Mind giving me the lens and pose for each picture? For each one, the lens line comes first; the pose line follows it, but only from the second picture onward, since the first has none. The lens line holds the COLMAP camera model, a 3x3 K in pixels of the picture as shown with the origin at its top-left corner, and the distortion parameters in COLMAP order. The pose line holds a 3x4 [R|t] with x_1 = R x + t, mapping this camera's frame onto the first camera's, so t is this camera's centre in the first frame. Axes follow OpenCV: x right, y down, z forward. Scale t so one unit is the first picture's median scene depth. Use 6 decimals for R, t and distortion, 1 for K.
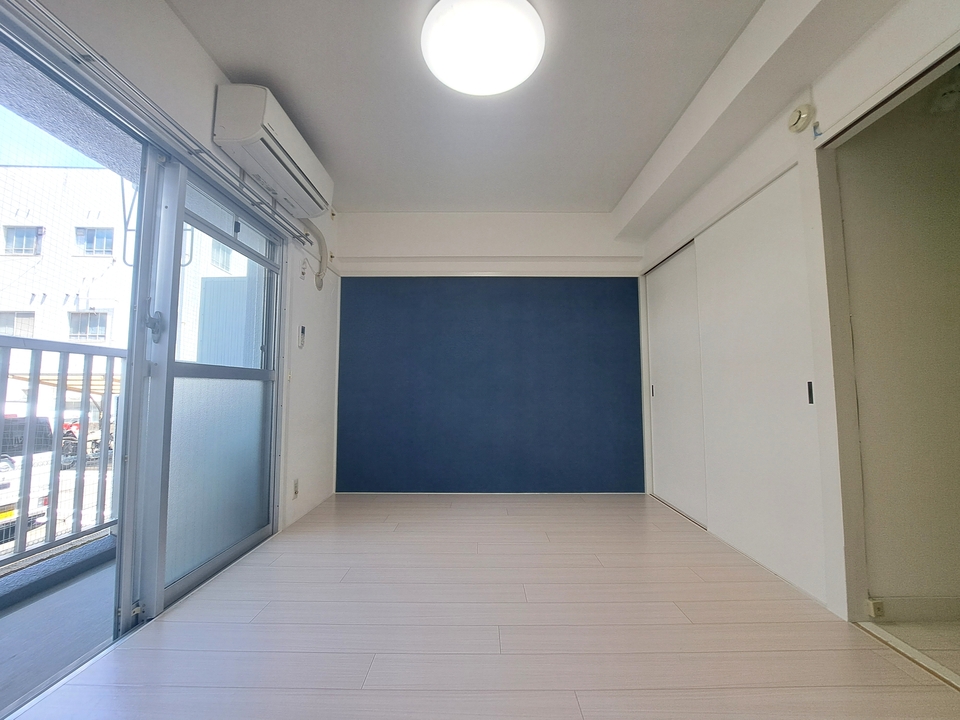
lens RADIAL K [[383.5, 0, 480.0], [0, 383.5, 360.0], [0, 0, 1]] dist [-0.018247, 0.000061]
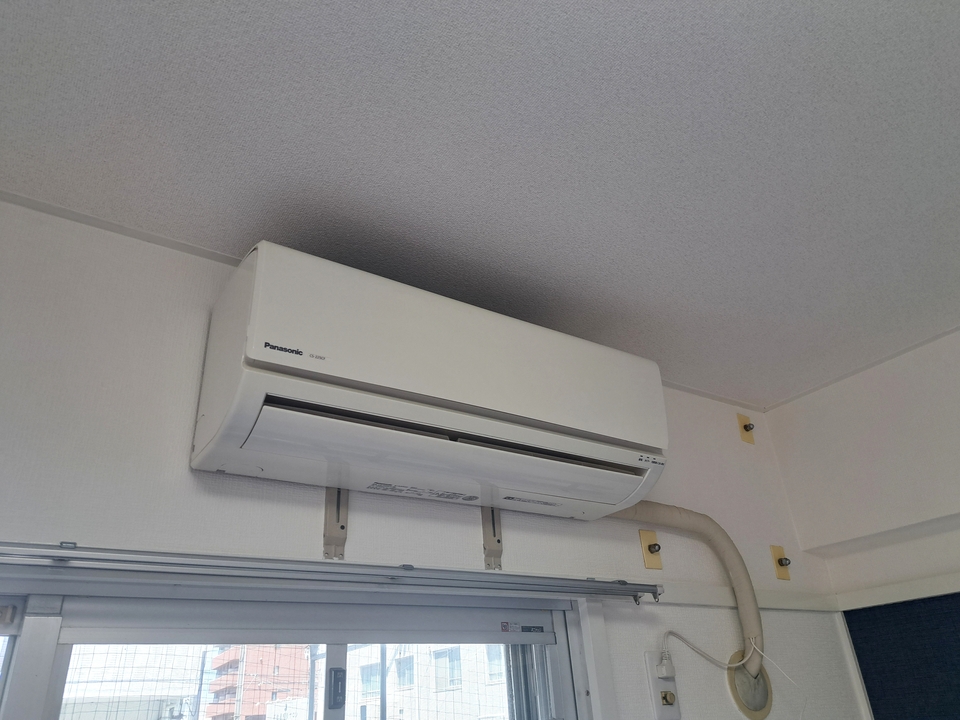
lens RADIAL K [[688.8, 0, 480.0], [0, 688.8, 360.0], [0, 0, 1]] dist [0.101069, -0.133052]
pose [[0.556100, -0.410237, -0.722813, -0.075444], [0.120125, 0.900232, -0.418513, -0.292015], [0.822389, 0.145907, 0.549898, 0.654765]]
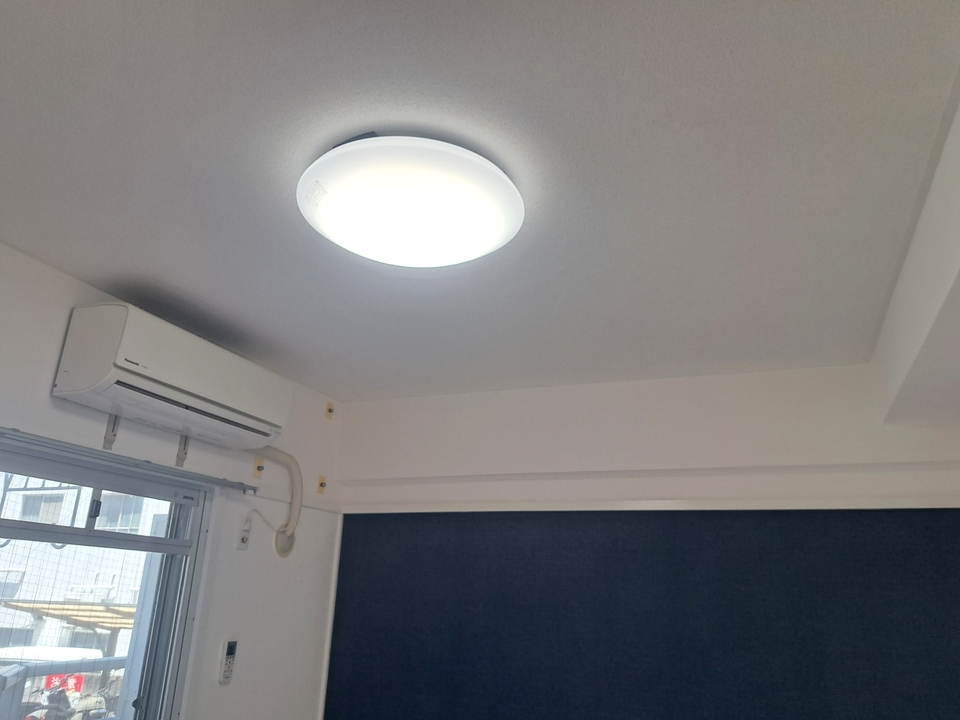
lens RADIAL K [[721.0, 0, 480.0], [0, 721.0, 360.0], [0, 0, 1]] dist [0.024847, -0.003868]
pose [[0.927323, -0.083883, -0.364741, 0.325199], [-0.010148, 0.968566, -0.248550, -0.257031], [0.374124, 0.234187, 0.897322, 0.112417]]
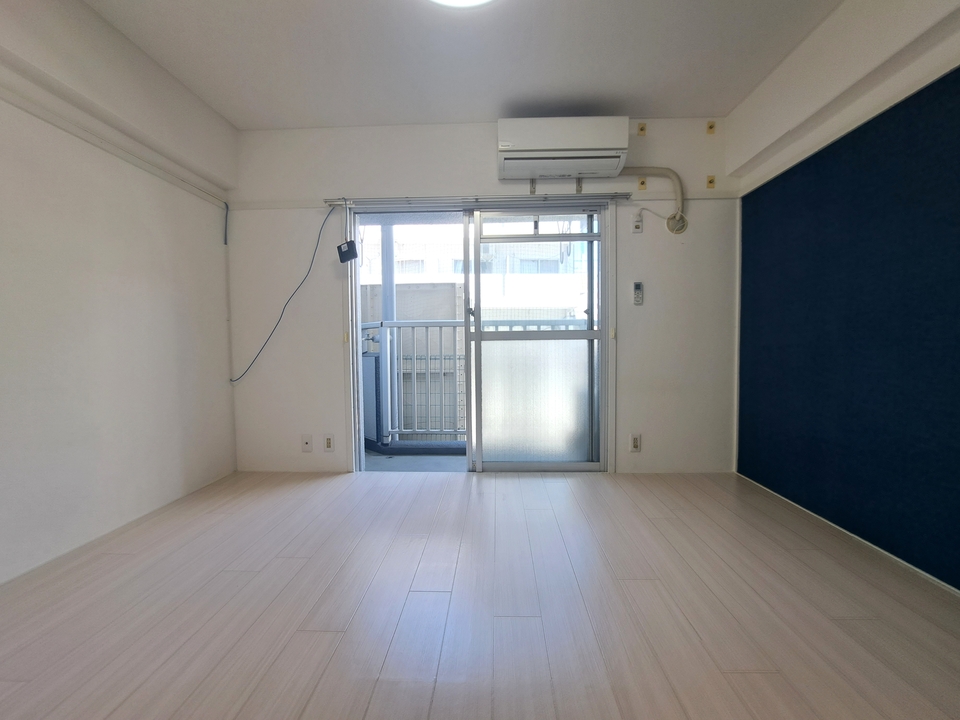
lens RADIAL K [[383.5, 0, 480.0], [0, 383.5, 360.0], [0, 0, 1]] dist [-0.018247, 0.000061]
pose [[-0.041153, 0.041168, -0.998304, 0.618294], [0.082492, 0.995880, 0.037667, 0.047089], [0.995742, -0.080802, -0.044380, 0.714415]]
